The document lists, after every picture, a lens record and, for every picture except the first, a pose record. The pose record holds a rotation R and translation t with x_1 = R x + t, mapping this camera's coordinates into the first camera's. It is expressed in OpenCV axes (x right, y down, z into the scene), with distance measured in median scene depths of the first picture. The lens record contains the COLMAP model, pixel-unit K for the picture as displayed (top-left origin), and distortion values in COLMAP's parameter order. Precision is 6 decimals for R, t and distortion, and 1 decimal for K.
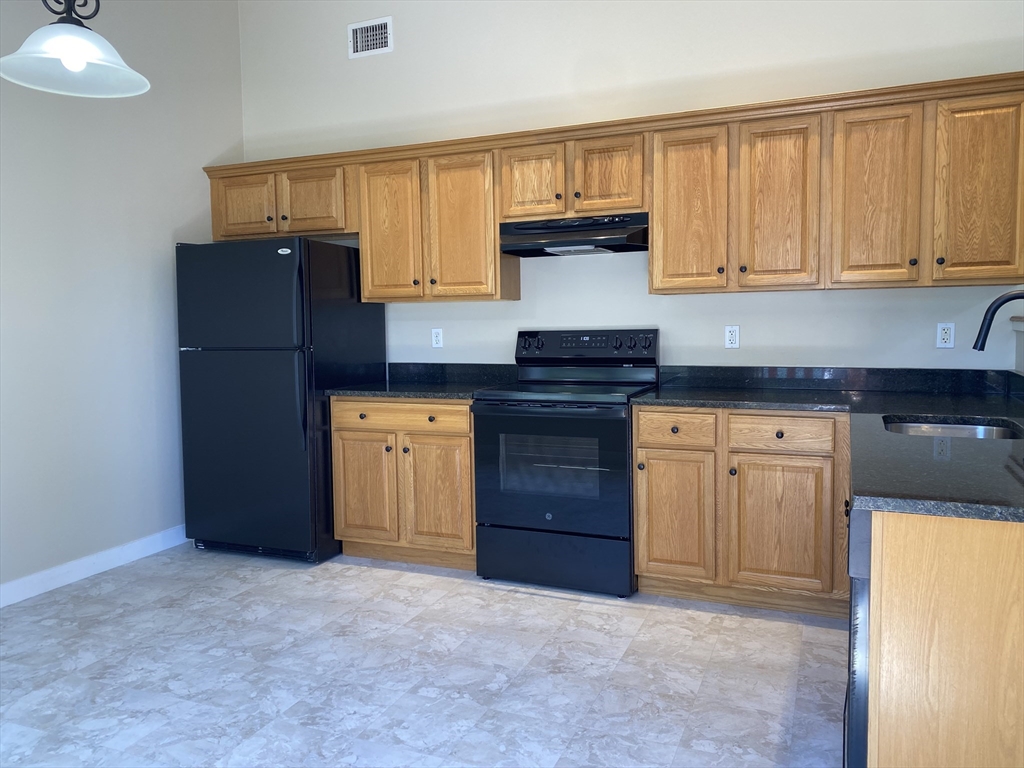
lens RADIAL K [[785.0, 0, 489.3], [0, 785.0, 376.6], [0, 0, 1]] dist [-0.002818, -0.006542]
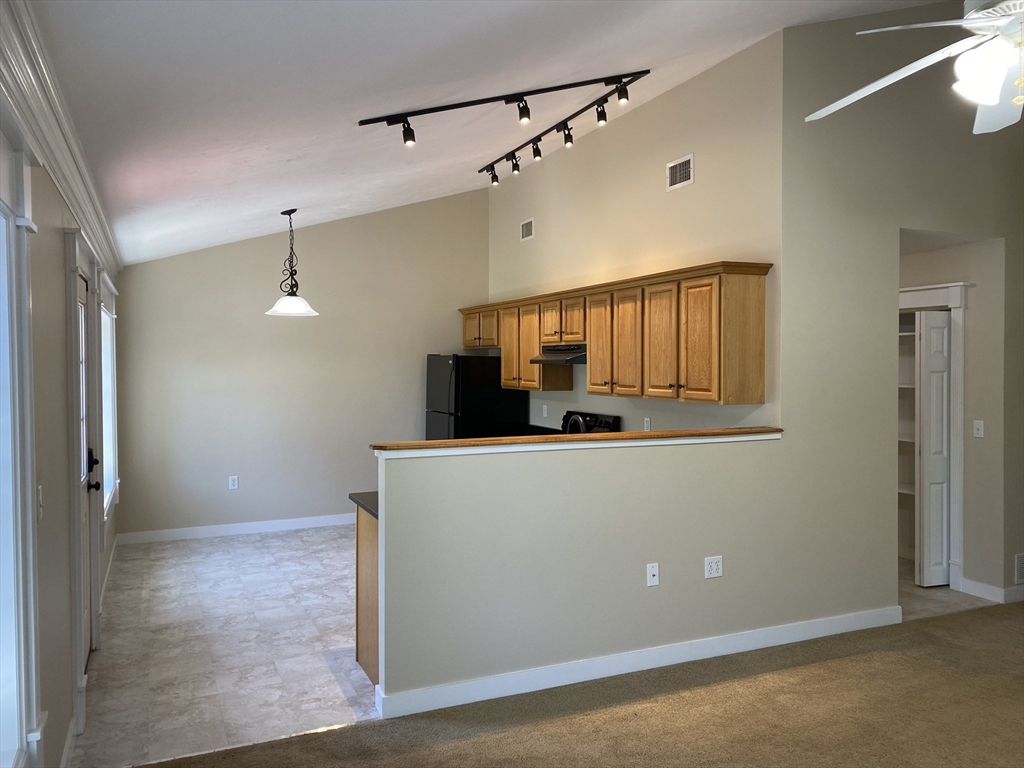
lens RADIAL K [[778.0, 0, 512.0], [0, 778.0, 384.0], [0, 0, 1]] dist [0.032184, -0.010761]
pose [[0.742882, 0.040355, -0.668205, 1.238501], [-0.070587, 0.997339, -0.018244, -0.095061], [0.665691, 0.060720, 0.743753, -0.299372]]
